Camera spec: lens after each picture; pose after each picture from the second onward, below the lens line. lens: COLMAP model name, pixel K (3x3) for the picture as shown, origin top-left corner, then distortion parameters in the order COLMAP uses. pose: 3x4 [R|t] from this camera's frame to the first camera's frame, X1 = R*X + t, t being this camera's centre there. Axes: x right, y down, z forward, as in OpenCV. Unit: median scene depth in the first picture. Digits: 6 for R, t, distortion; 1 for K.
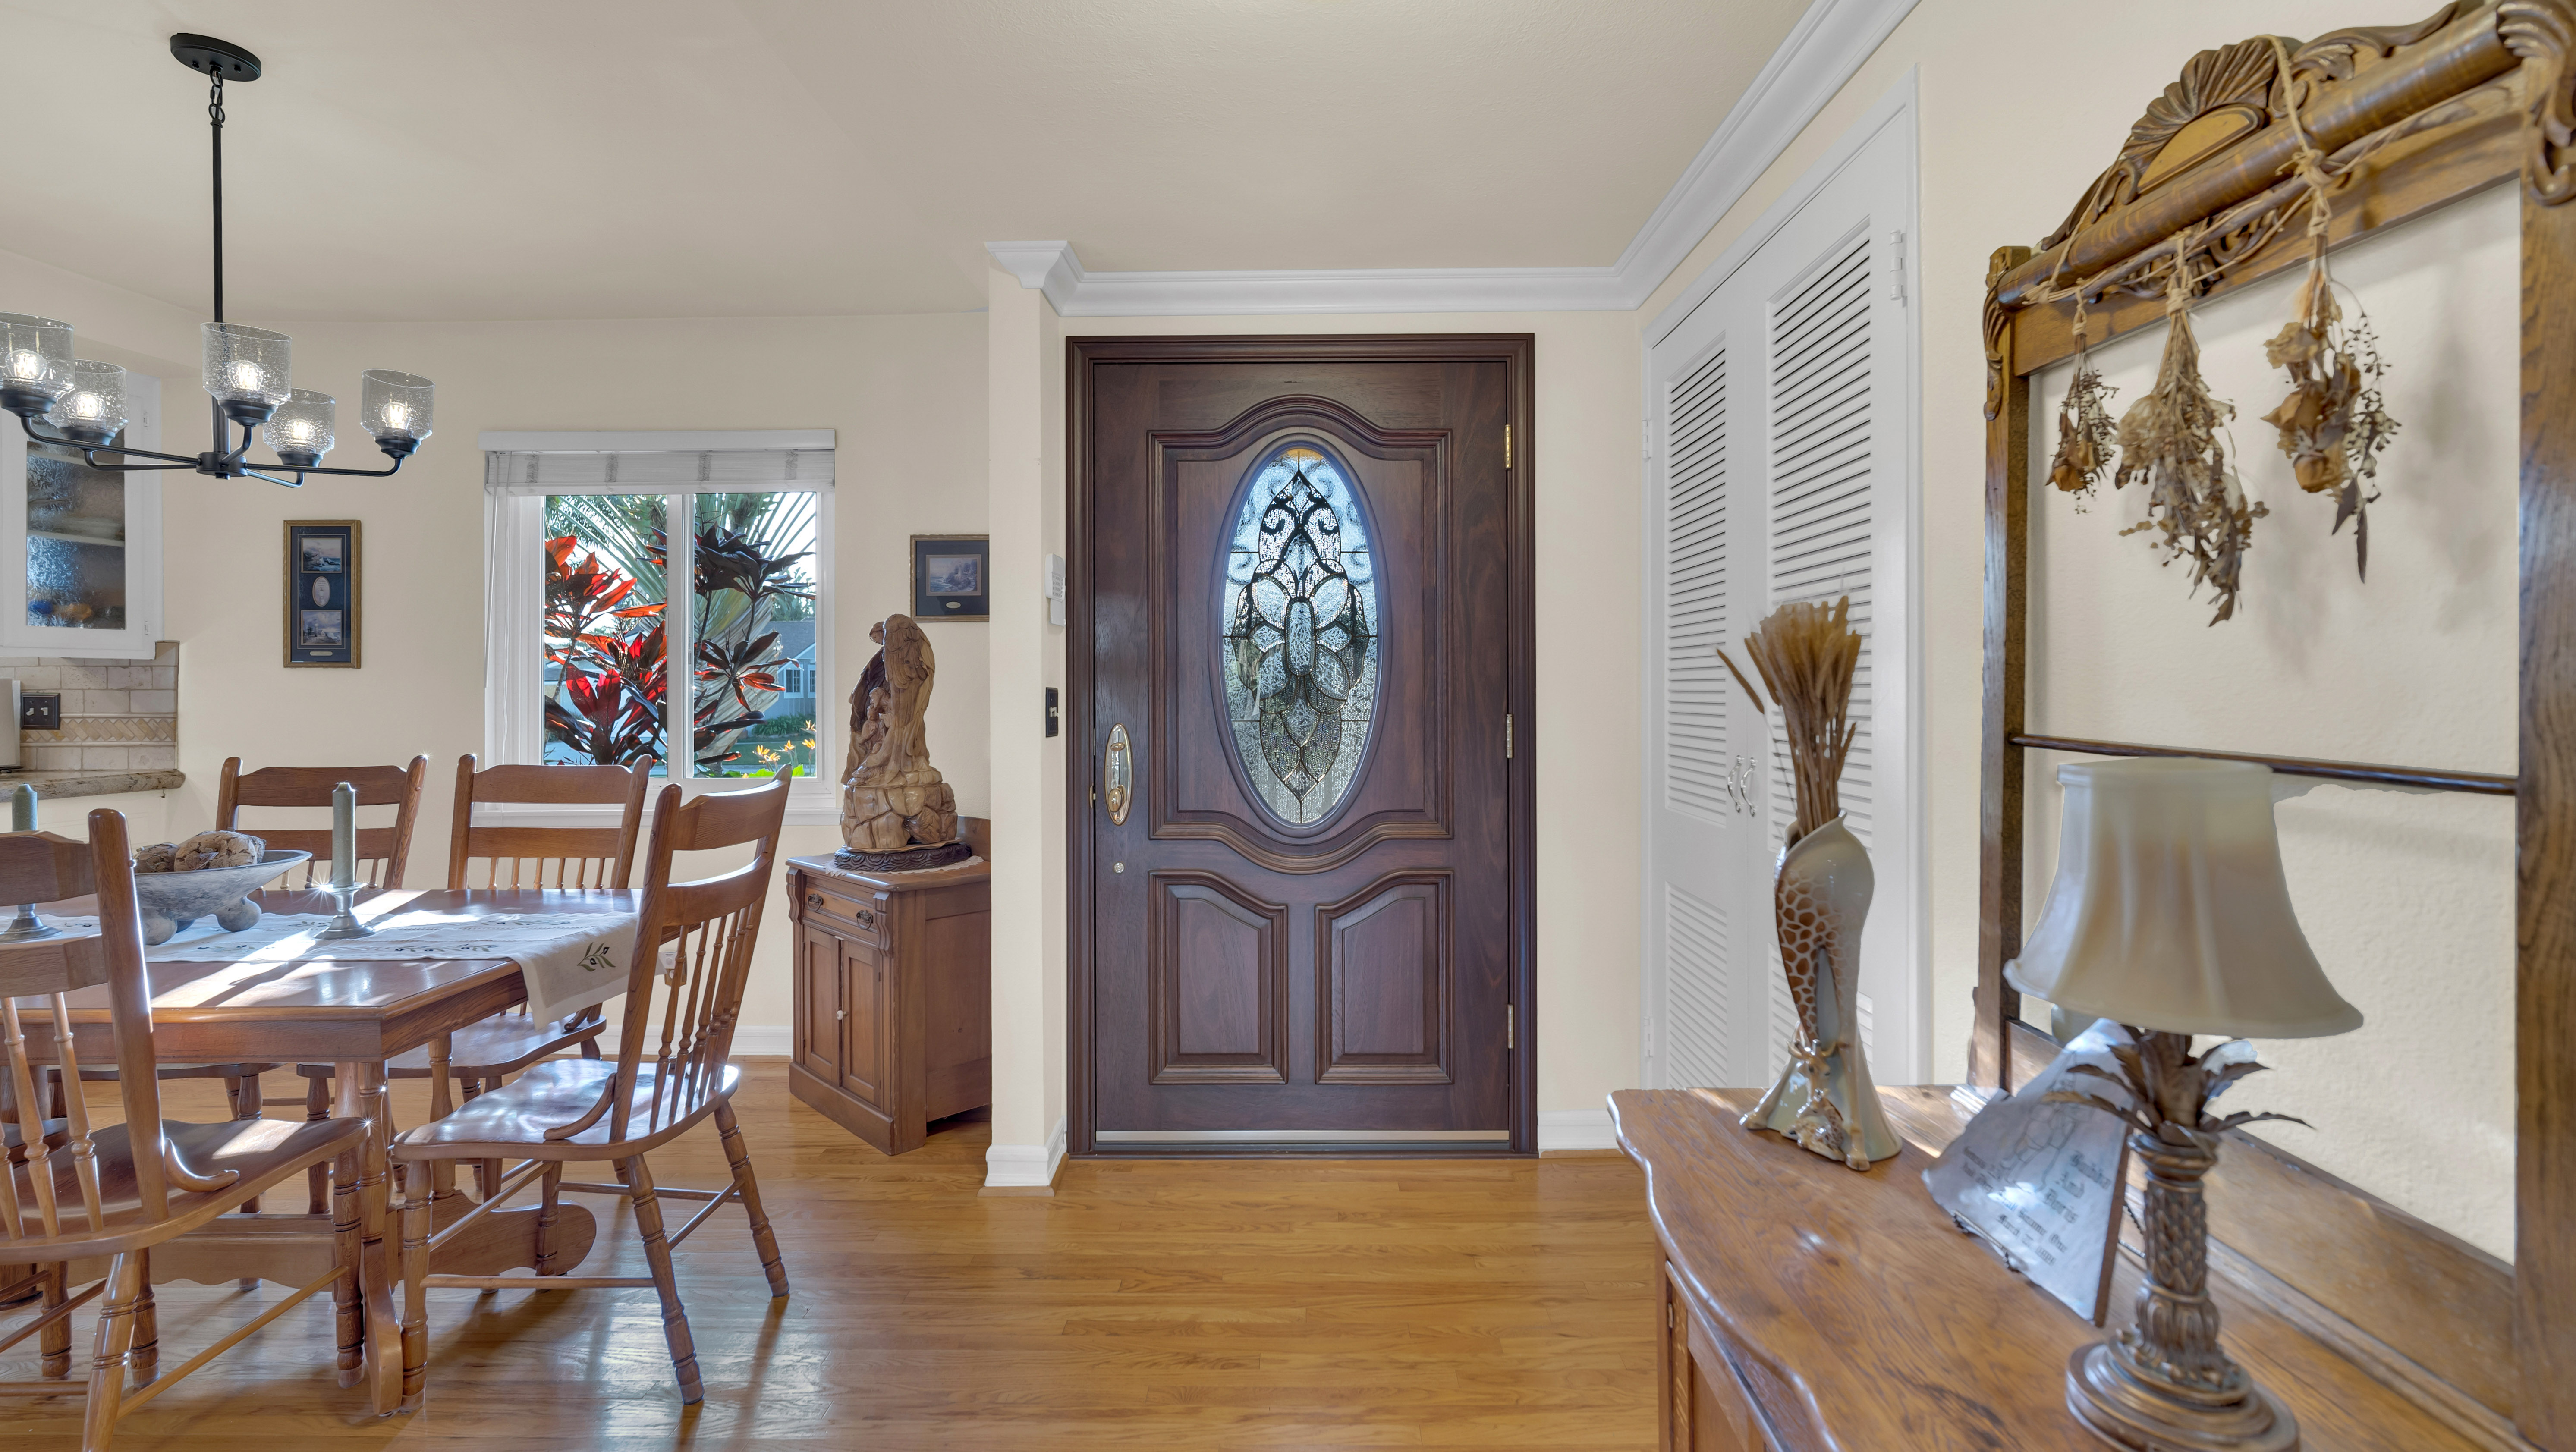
lens RADIAL K [[1159.9, 0, 1289.4], [0, 1159.9, 708.3], [0, 0, 1]] dist [-0.011373, 0.004233]
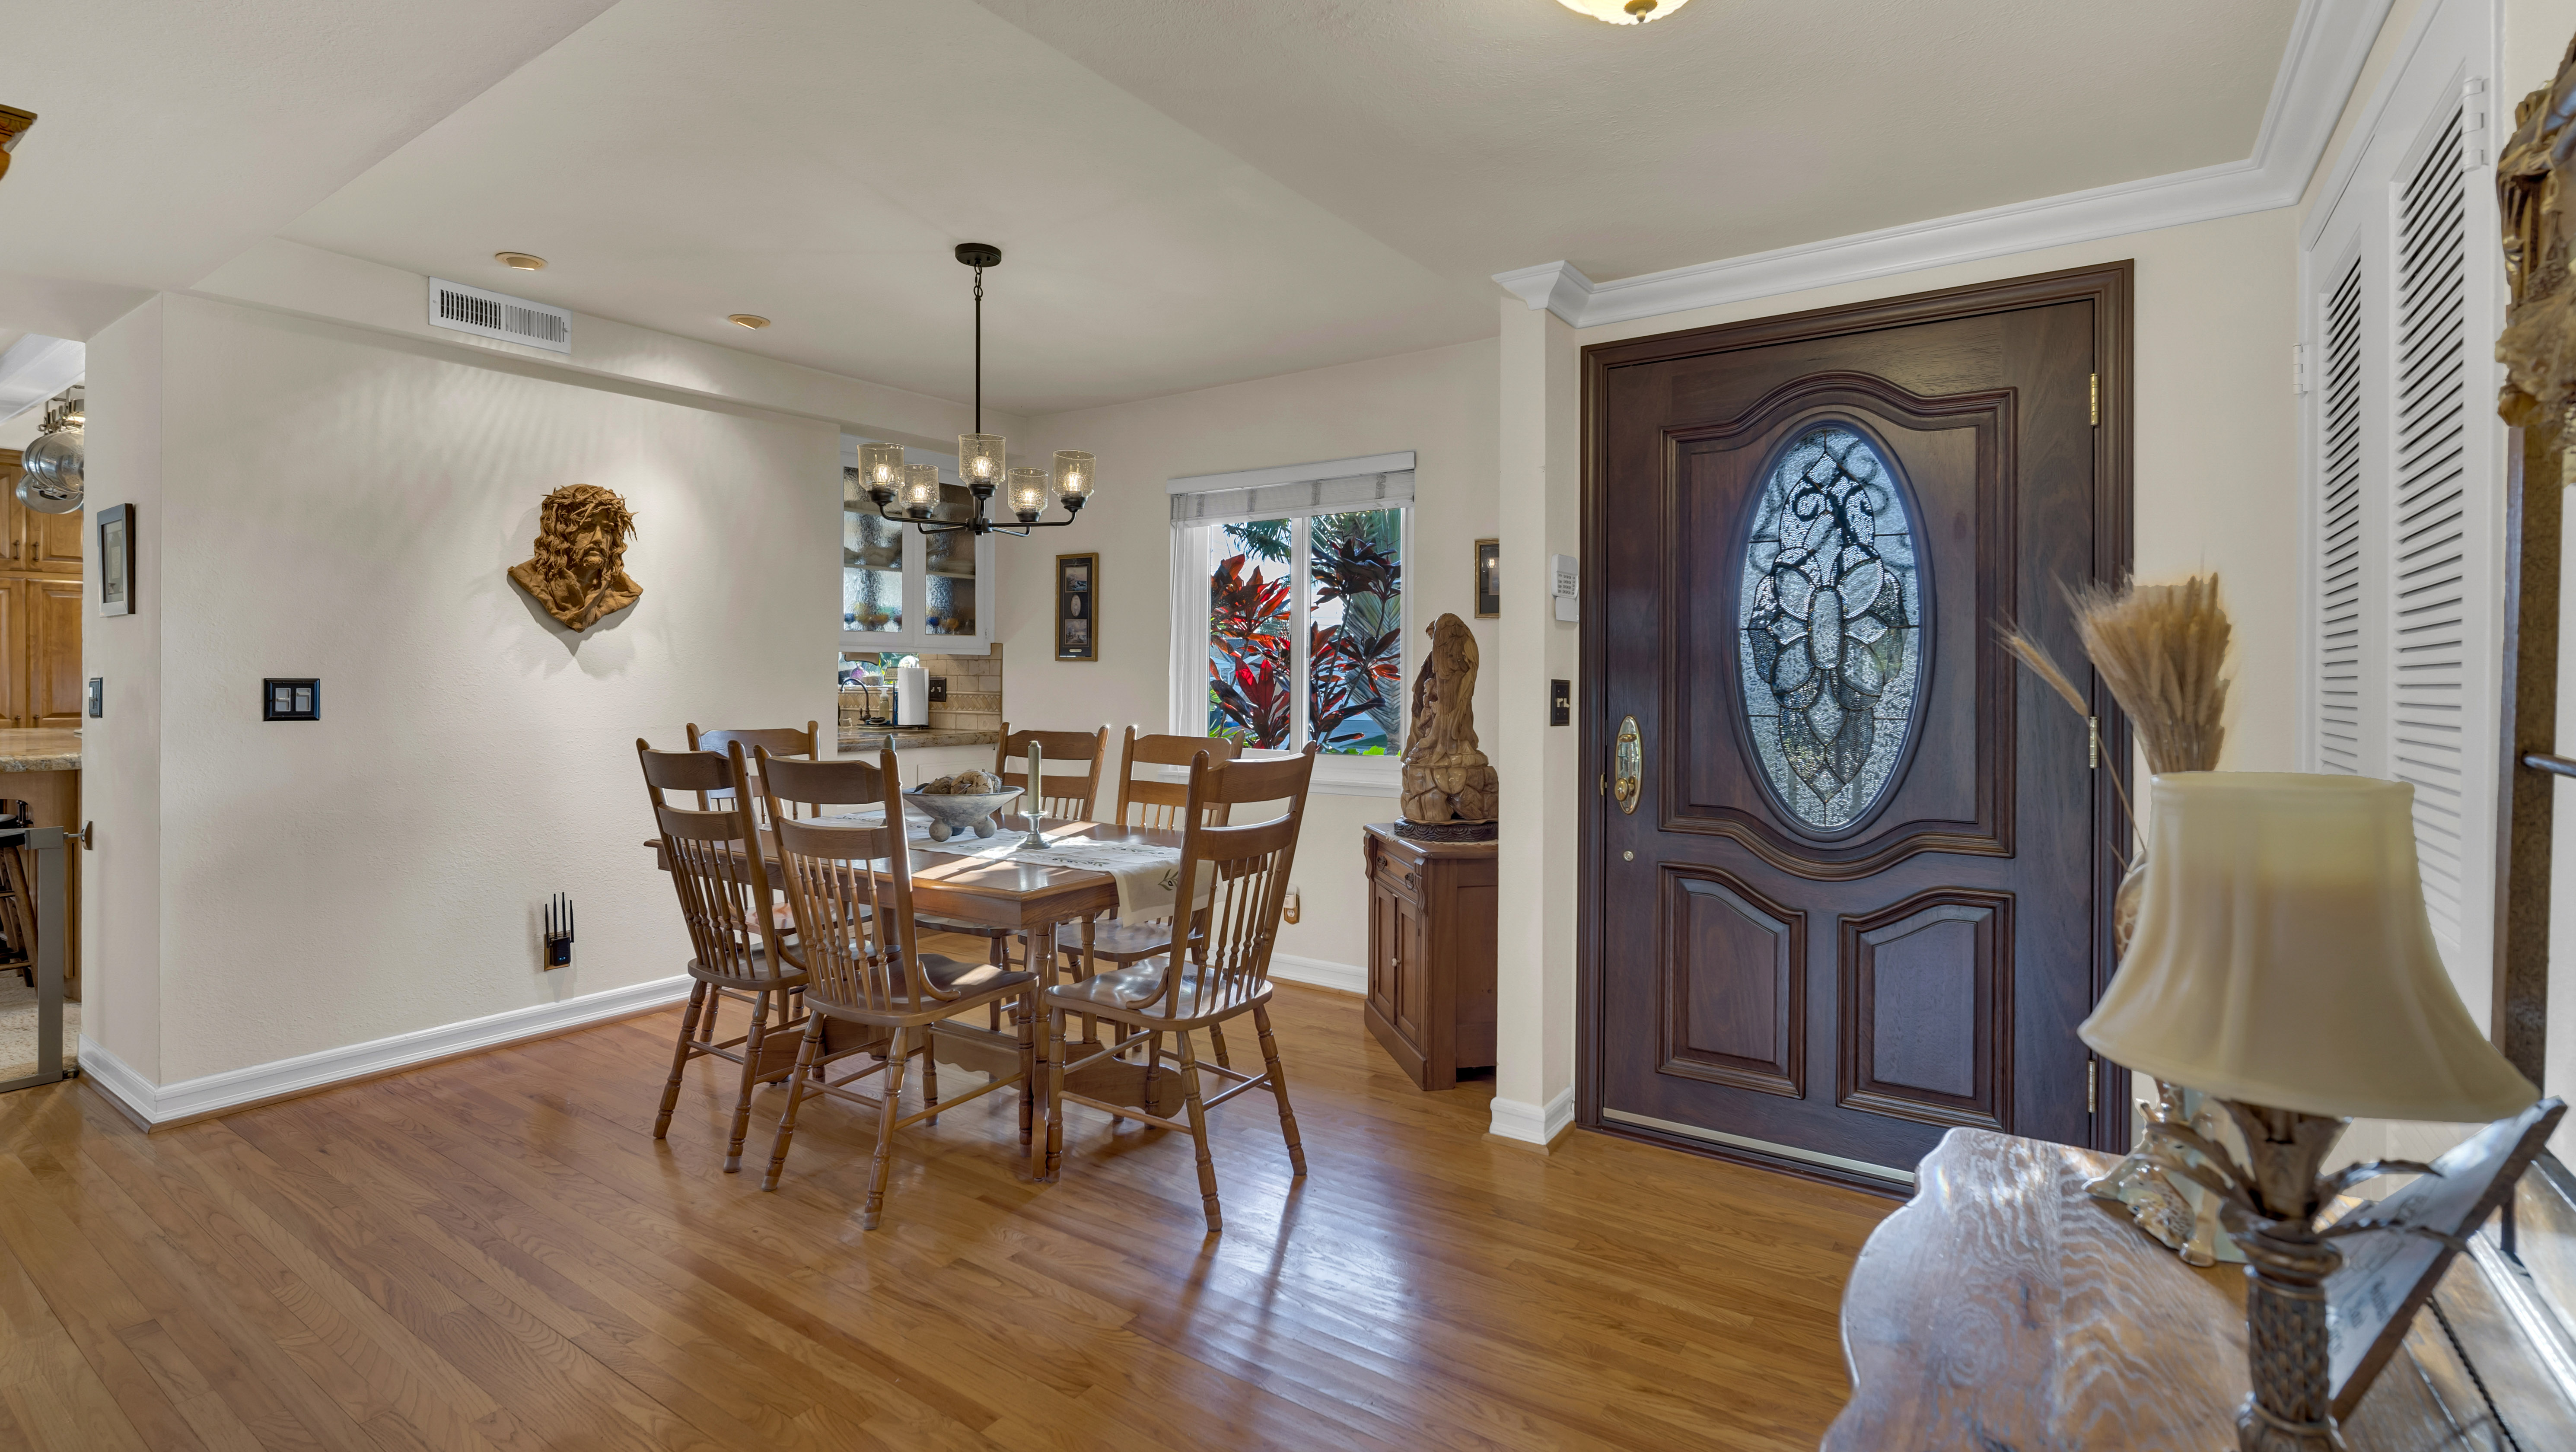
lens RADIAL K [[1159.9, 0, 1289.1], [0, 1159.9, 707.3], [0, 0, 1]] dist [-0.011373, 0.004233]
pose [[0.834838, 0.022051, -0.550054, 0.165366], [-0.018905, 0.999756, 0.011385, -0.000201], [0.550171, 0.000894, 0.835052, -0.023776]]
